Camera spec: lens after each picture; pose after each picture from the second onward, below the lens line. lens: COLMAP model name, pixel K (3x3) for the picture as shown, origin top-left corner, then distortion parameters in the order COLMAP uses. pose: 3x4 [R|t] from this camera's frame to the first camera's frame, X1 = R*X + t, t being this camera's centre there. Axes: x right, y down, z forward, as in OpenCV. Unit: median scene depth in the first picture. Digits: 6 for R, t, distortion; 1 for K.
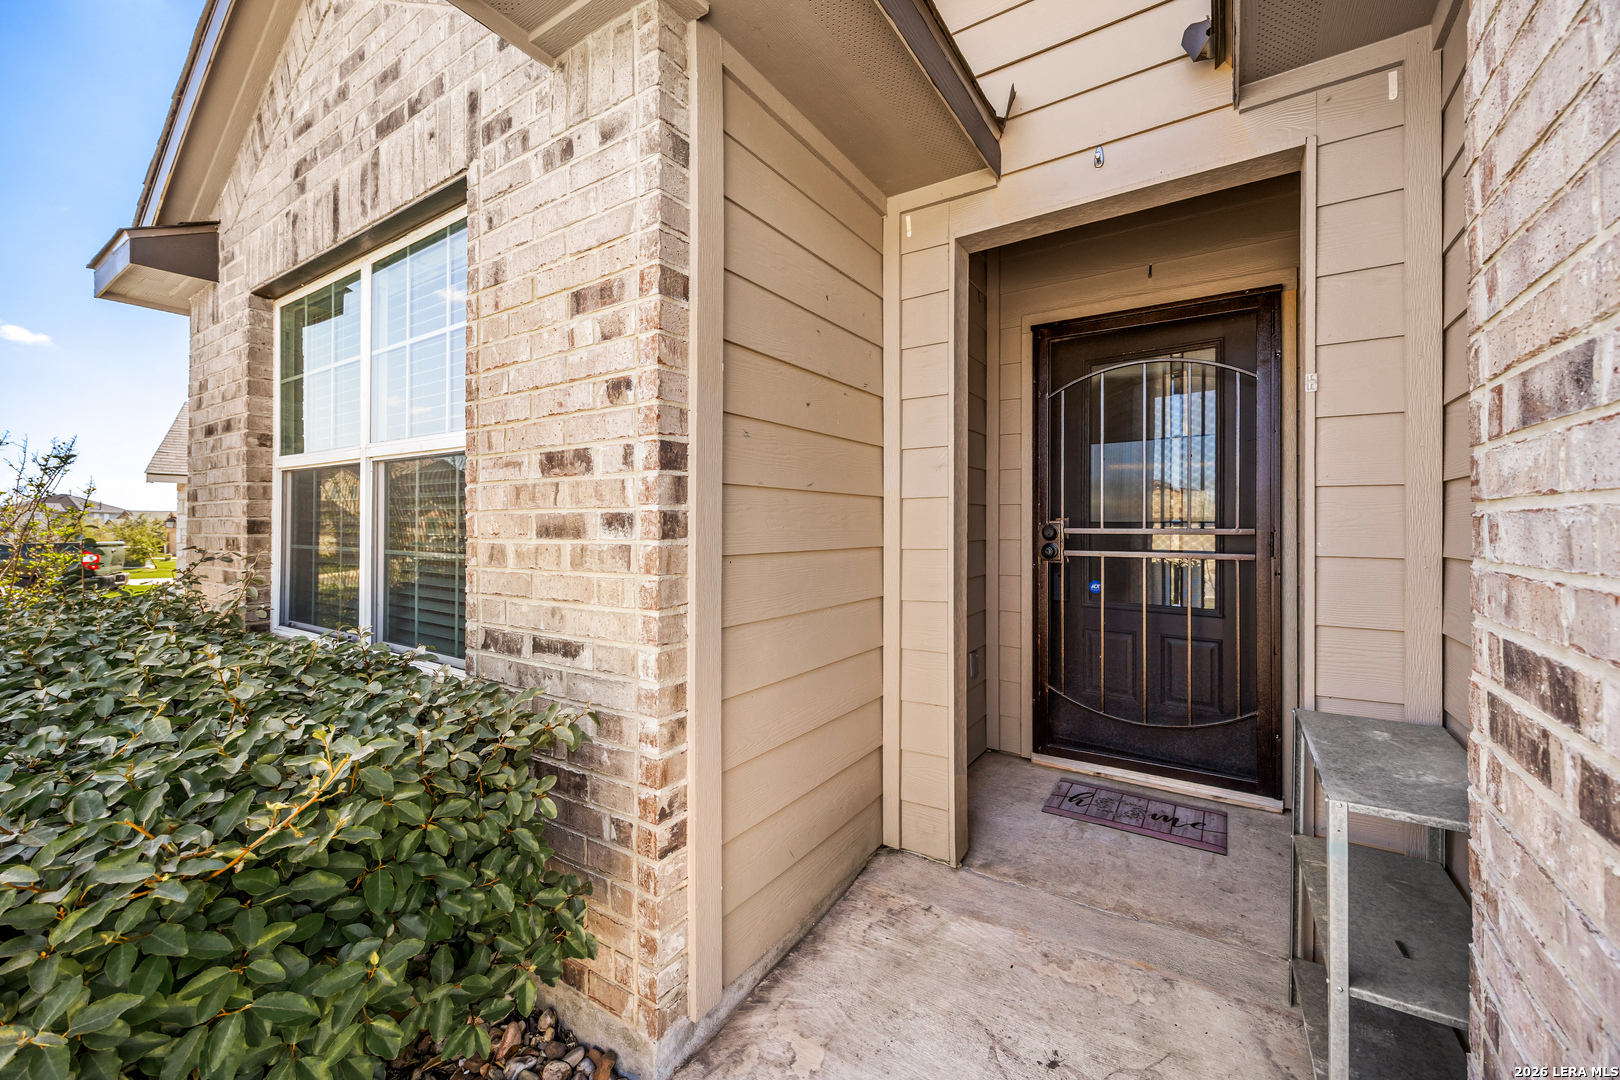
lens RADIAL K [[629.1, 0, 815.0], [0, 629.1, 531.5], [0, 0, 1]] dist [-0.000148, -0.000154]
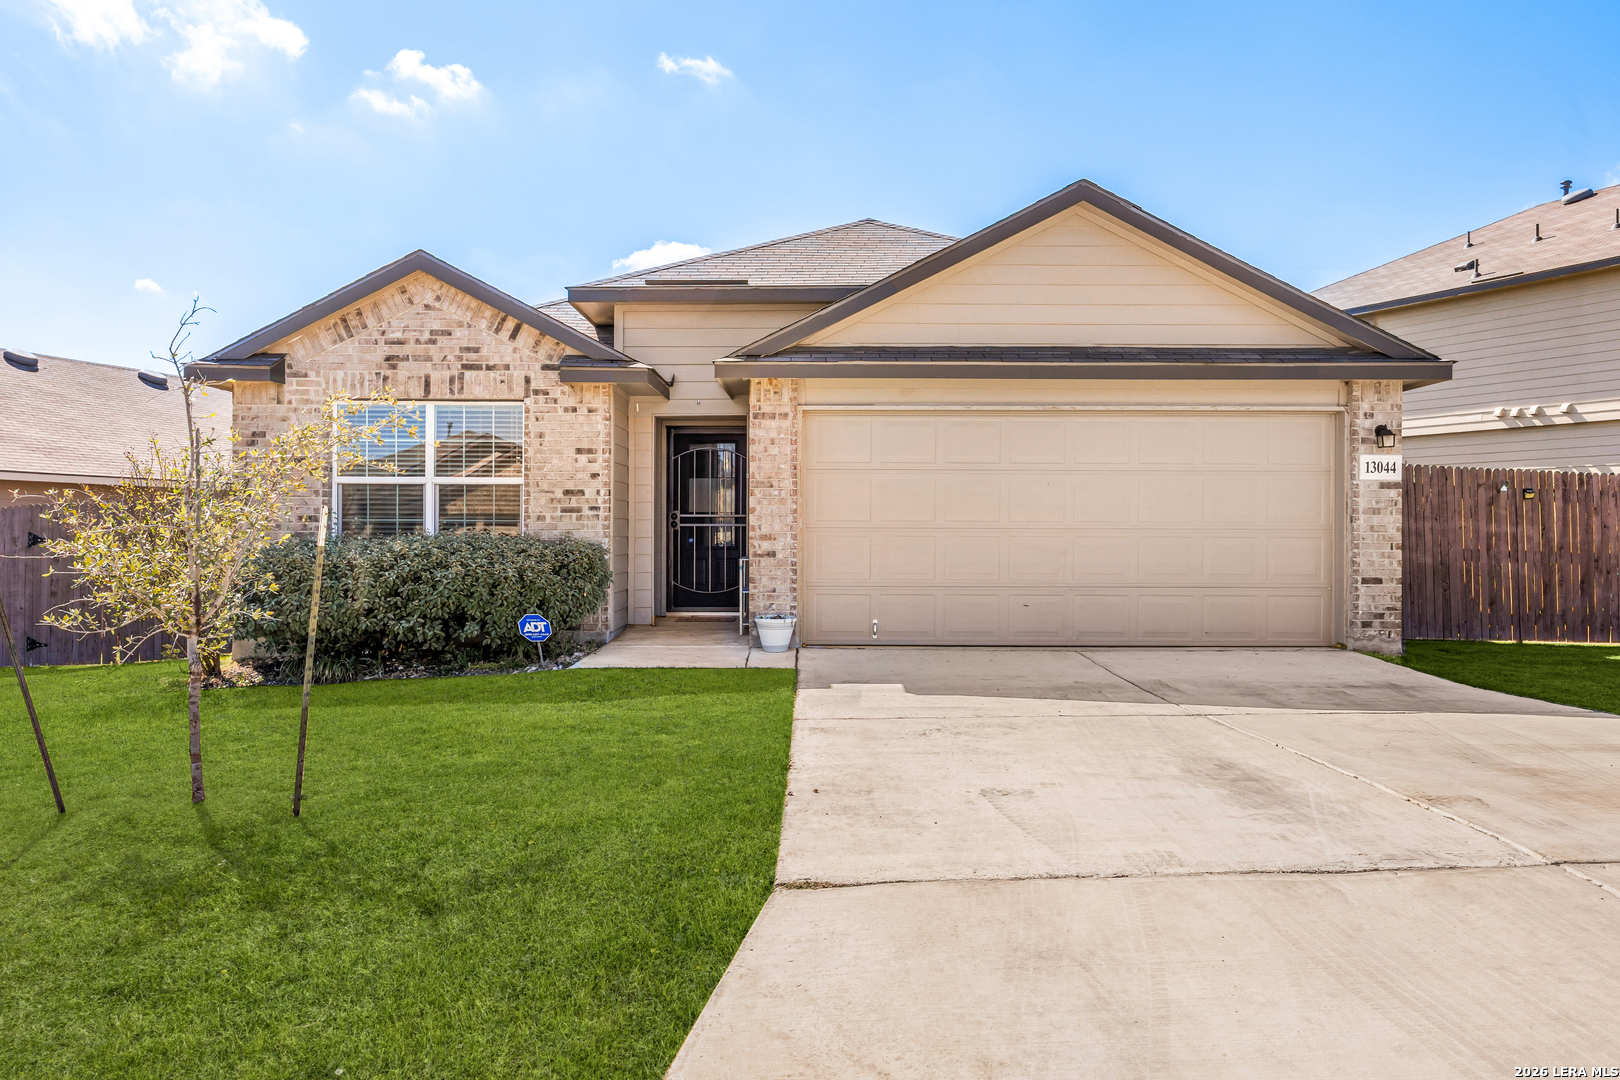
lens RADIAL K [[1165.0, 0, 812.0], [0, 1165.0, 537.4], [0, 0, 1]] dist [0.000387, 0.000005]
pose [[0.841173, -0.000903, 0.540766, -2.767305], [0.003428, 0.999987, -0.003662, 0.175841], [-0.540756, 0.004934, 0.841165, -5.253169]]
